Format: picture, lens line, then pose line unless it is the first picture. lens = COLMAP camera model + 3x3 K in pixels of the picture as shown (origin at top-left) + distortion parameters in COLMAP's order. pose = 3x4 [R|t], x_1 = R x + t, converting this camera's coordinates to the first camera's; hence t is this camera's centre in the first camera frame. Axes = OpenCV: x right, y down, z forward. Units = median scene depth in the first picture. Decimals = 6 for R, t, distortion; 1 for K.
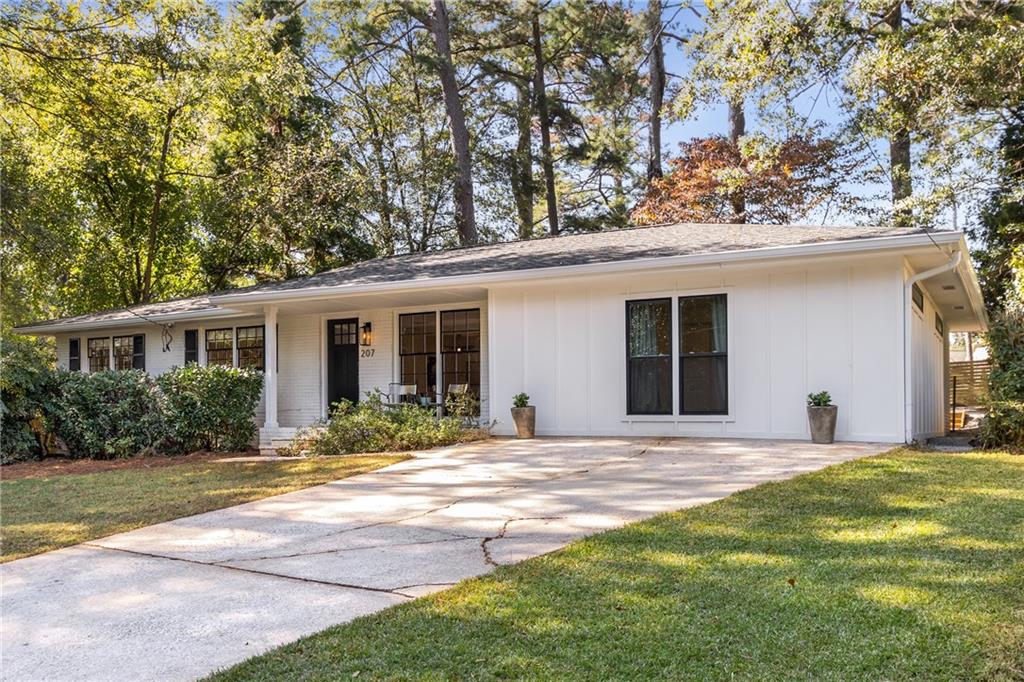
lens RADIAL K [[527.4, 0, 518.0], [0, 527.4, 342.3], [0, 0, 1]] dist [-0.024878, -0.000264]
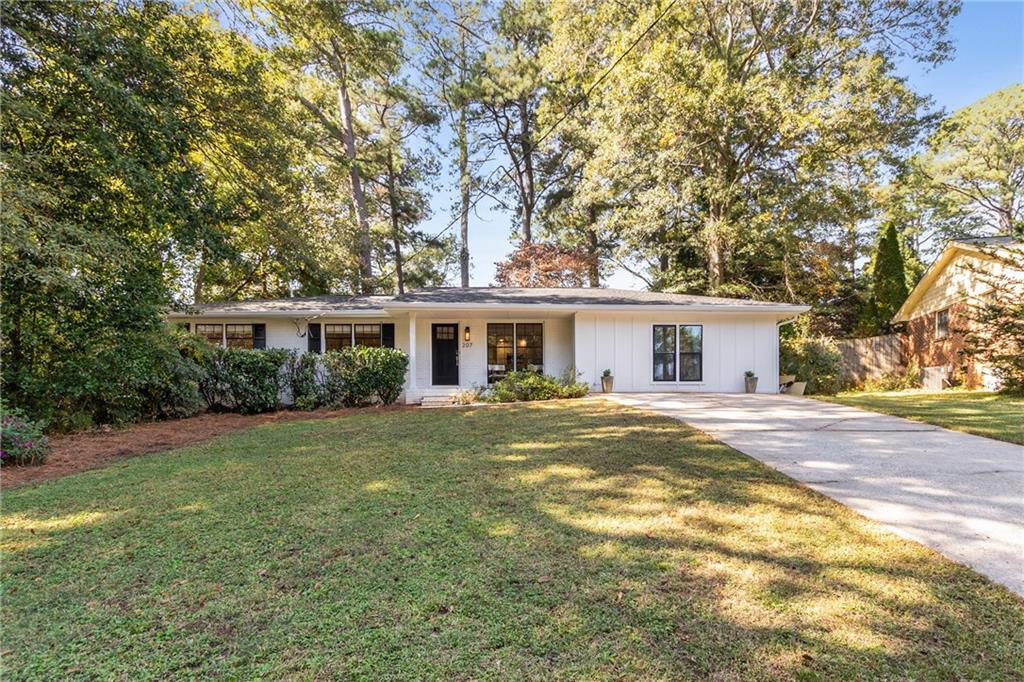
lens RADIAL K [[299.3, 0, 532.9], [0, 299.3, 341.6], [0, 0, 1]] dist [0.005521, 0.000032]
pose [[0.947685, 0.055339, 0.314374, -0.506591], [-0.048306, 0.998378, -0.030124, 0.036155], [-0.315531, 0.013362, 0.948821, 0.045044]]
